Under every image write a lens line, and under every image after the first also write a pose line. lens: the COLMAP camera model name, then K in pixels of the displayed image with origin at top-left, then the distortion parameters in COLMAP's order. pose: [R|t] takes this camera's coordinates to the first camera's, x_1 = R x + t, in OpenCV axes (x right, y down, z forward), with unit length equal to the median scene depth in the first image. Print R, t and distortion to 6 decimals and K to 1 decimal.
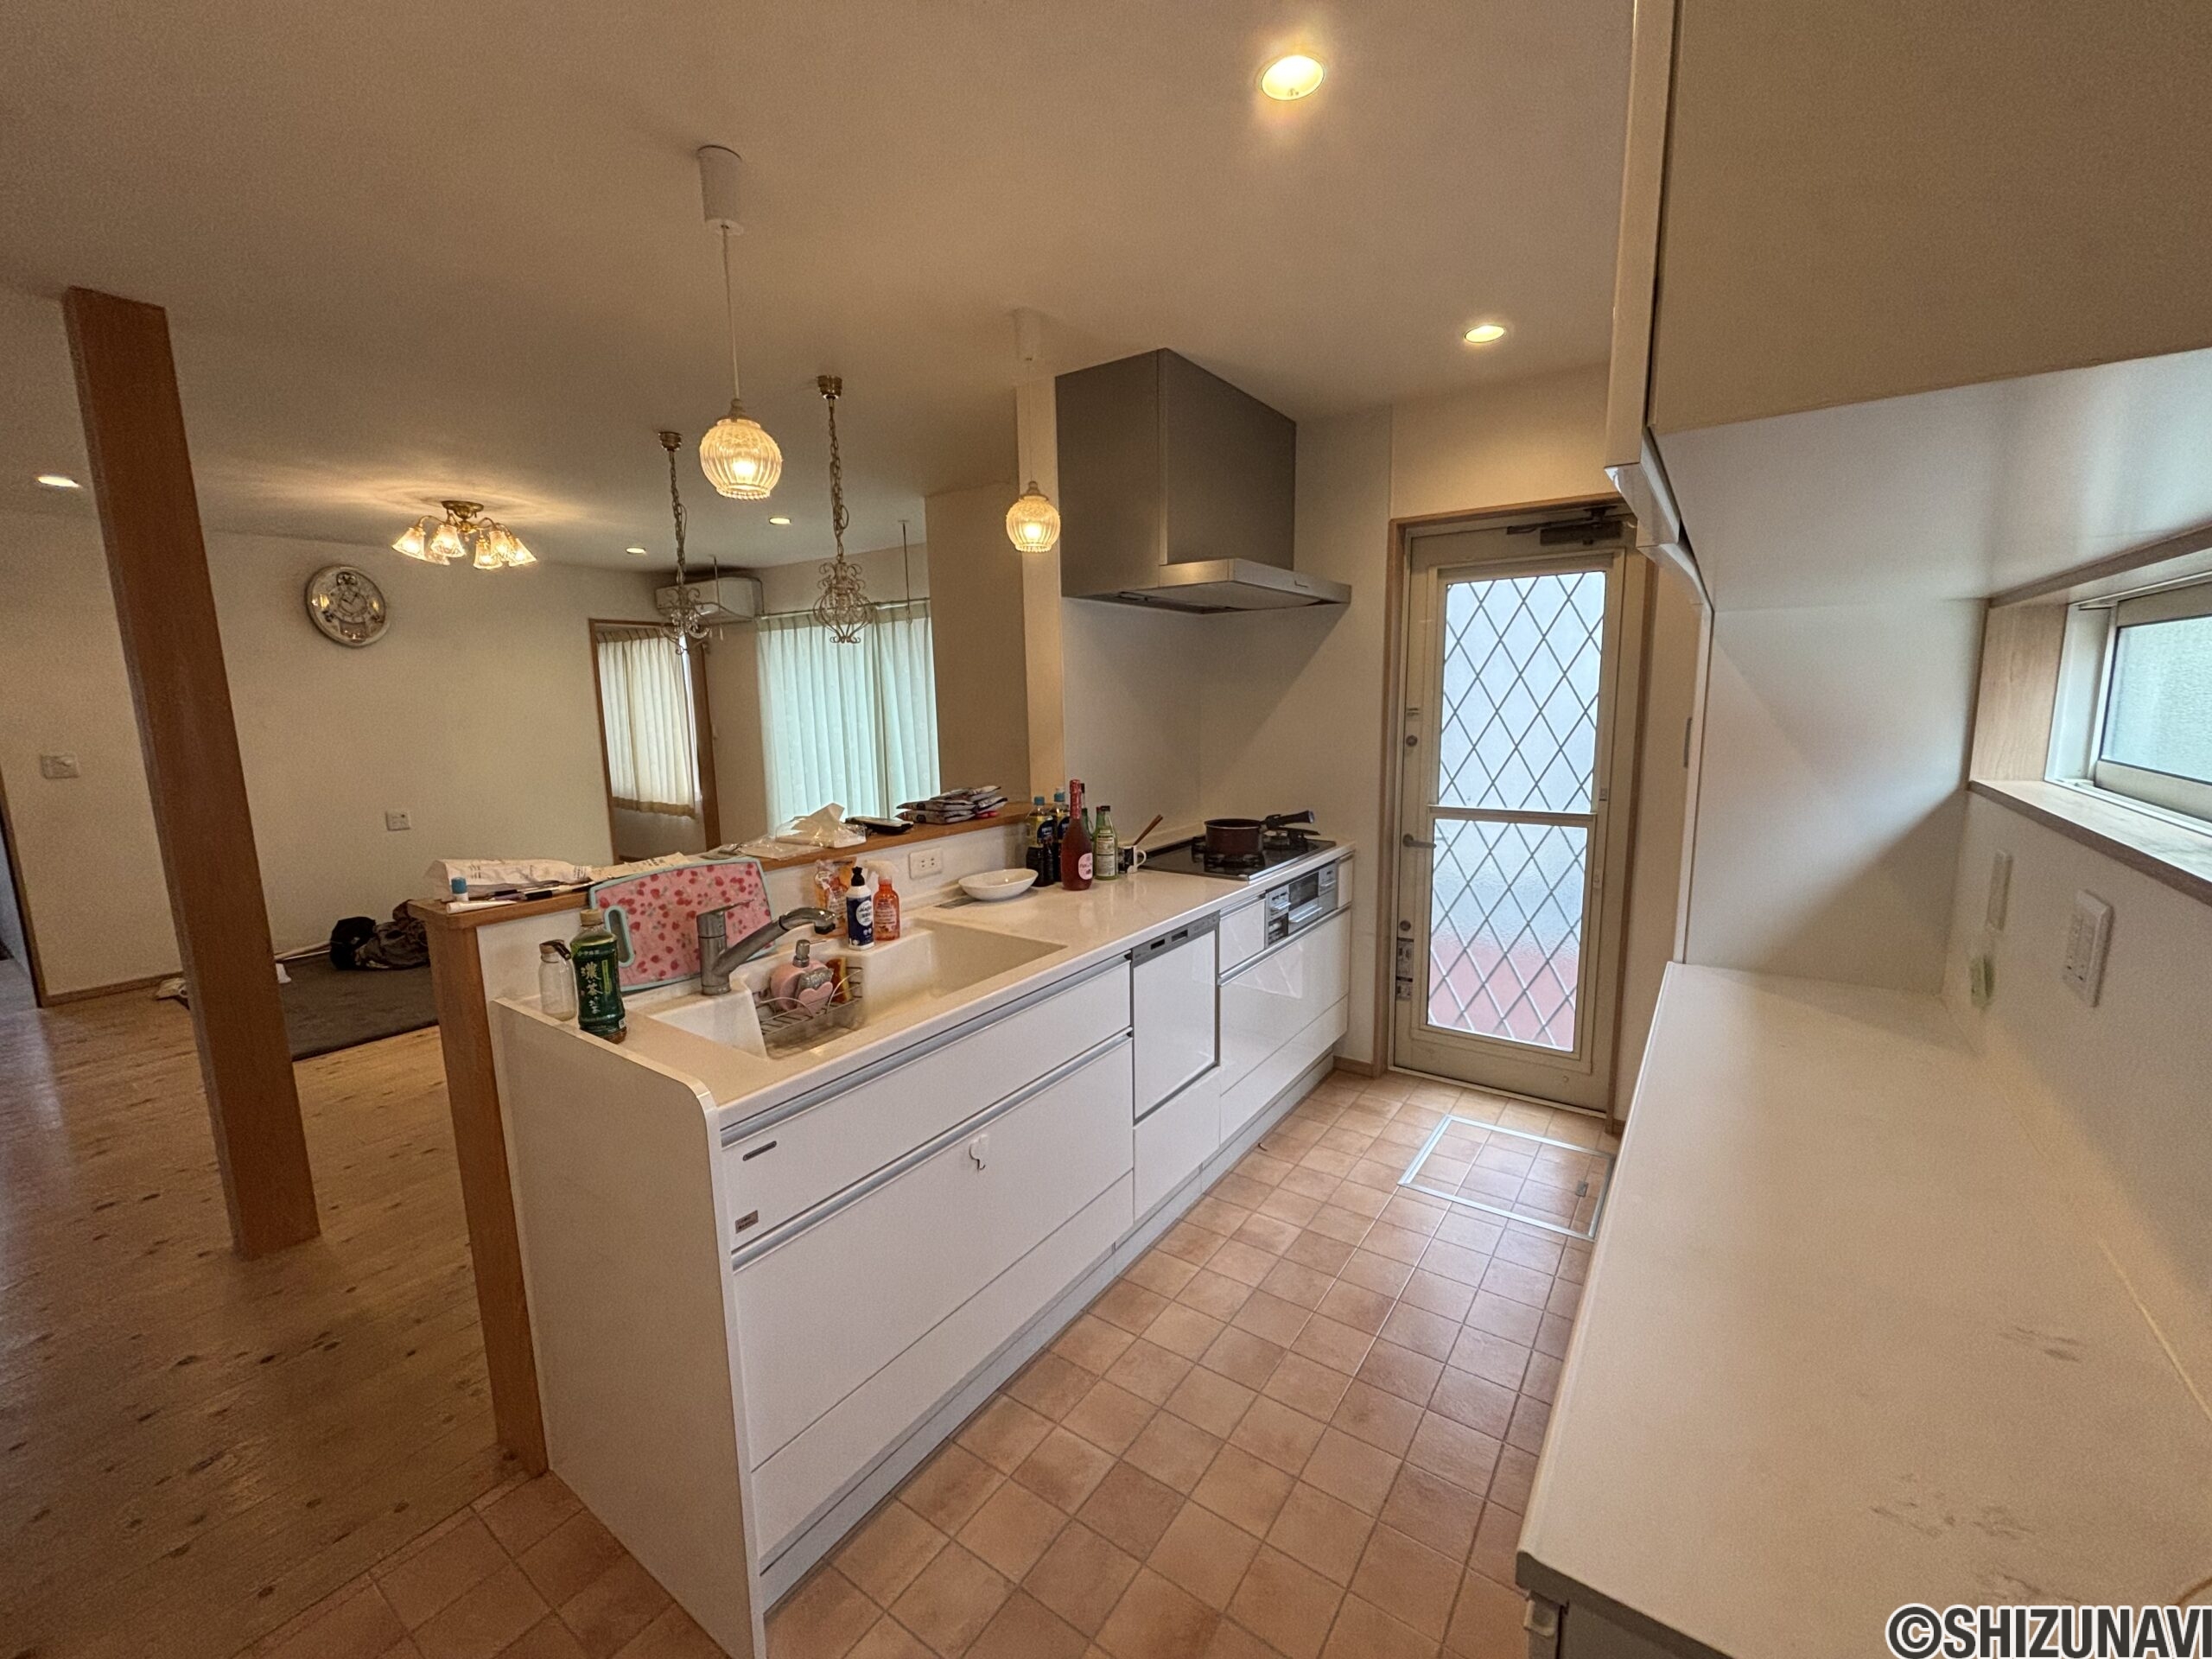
lens RADIAL K [[888.3, 0, 1097.8], [0, 888.3, 832.7], [0, 0, 1]] dist [-0.001007, 0.000085]
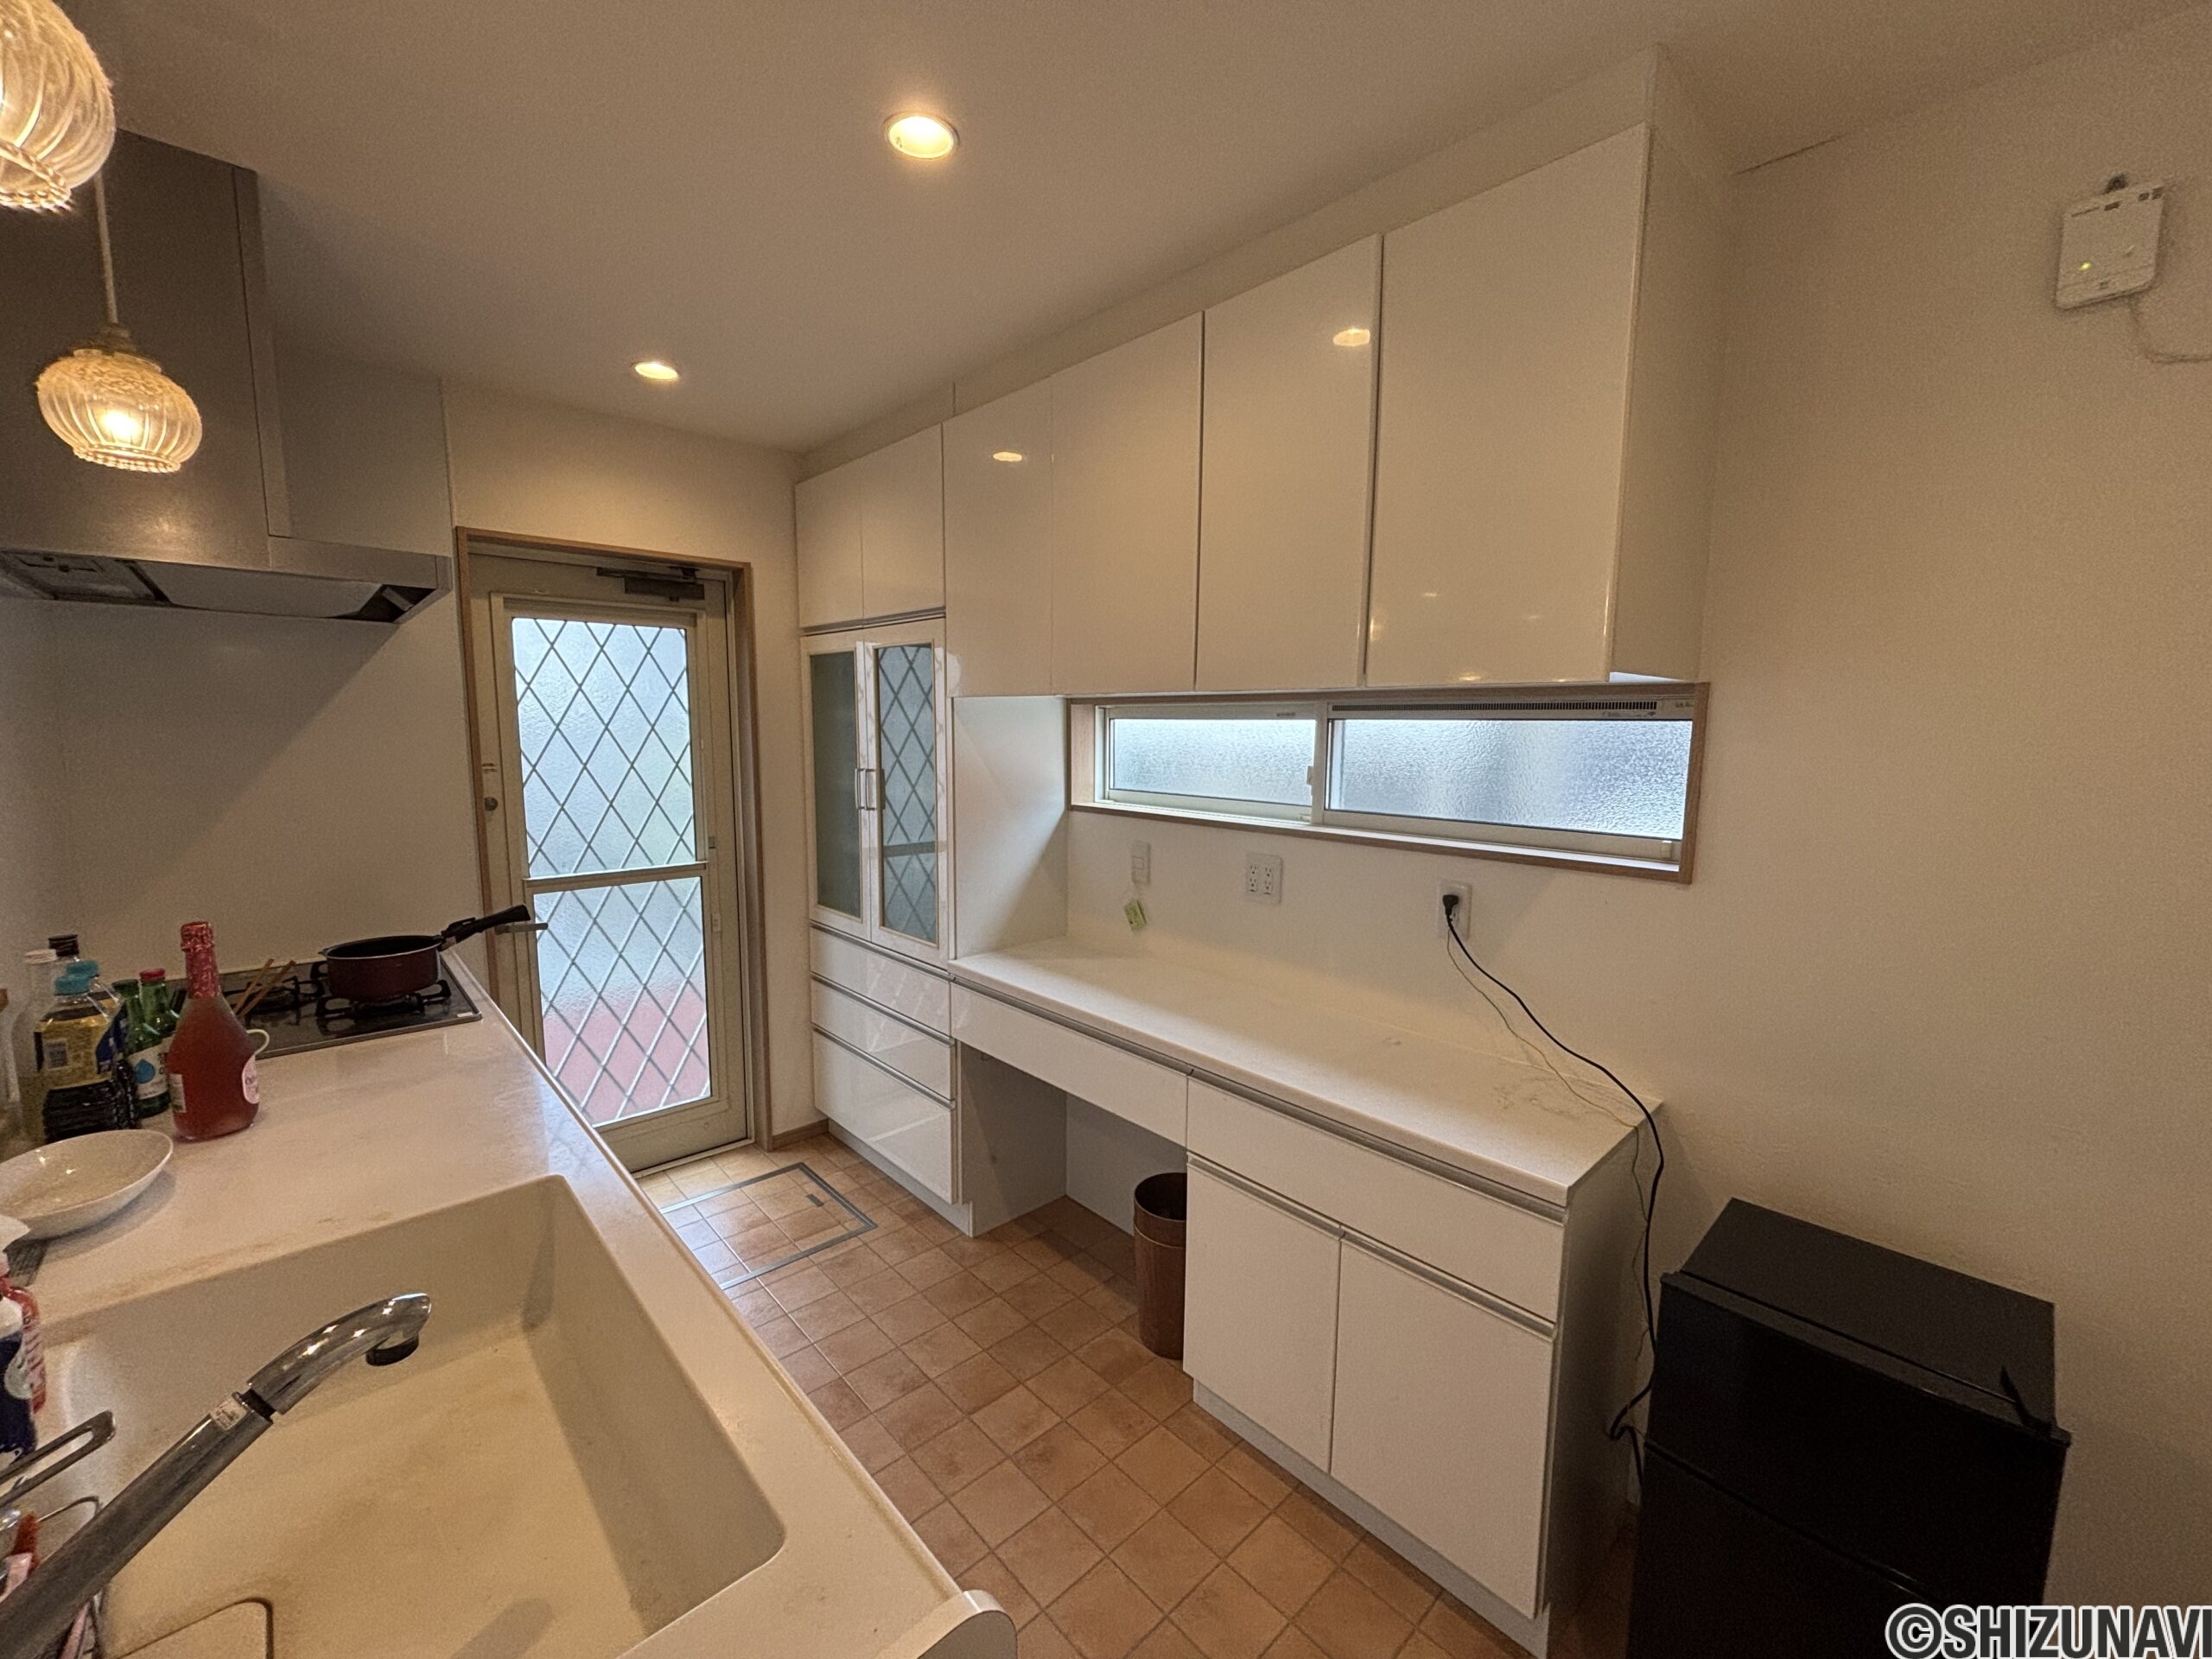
lens RADIAL K [[888.3, 0, 1107.8], [0, 888.3, 838.6], [0, 0, 1]] dist [-0.001007, 0.000085]
pose [[0.203071, -0.105188, 0.973498, -0.376657], [0.140152, 0.987098, 0.077422, -0.067518], [-0.969082, 0.120716, 0.215194, 0.341221]]
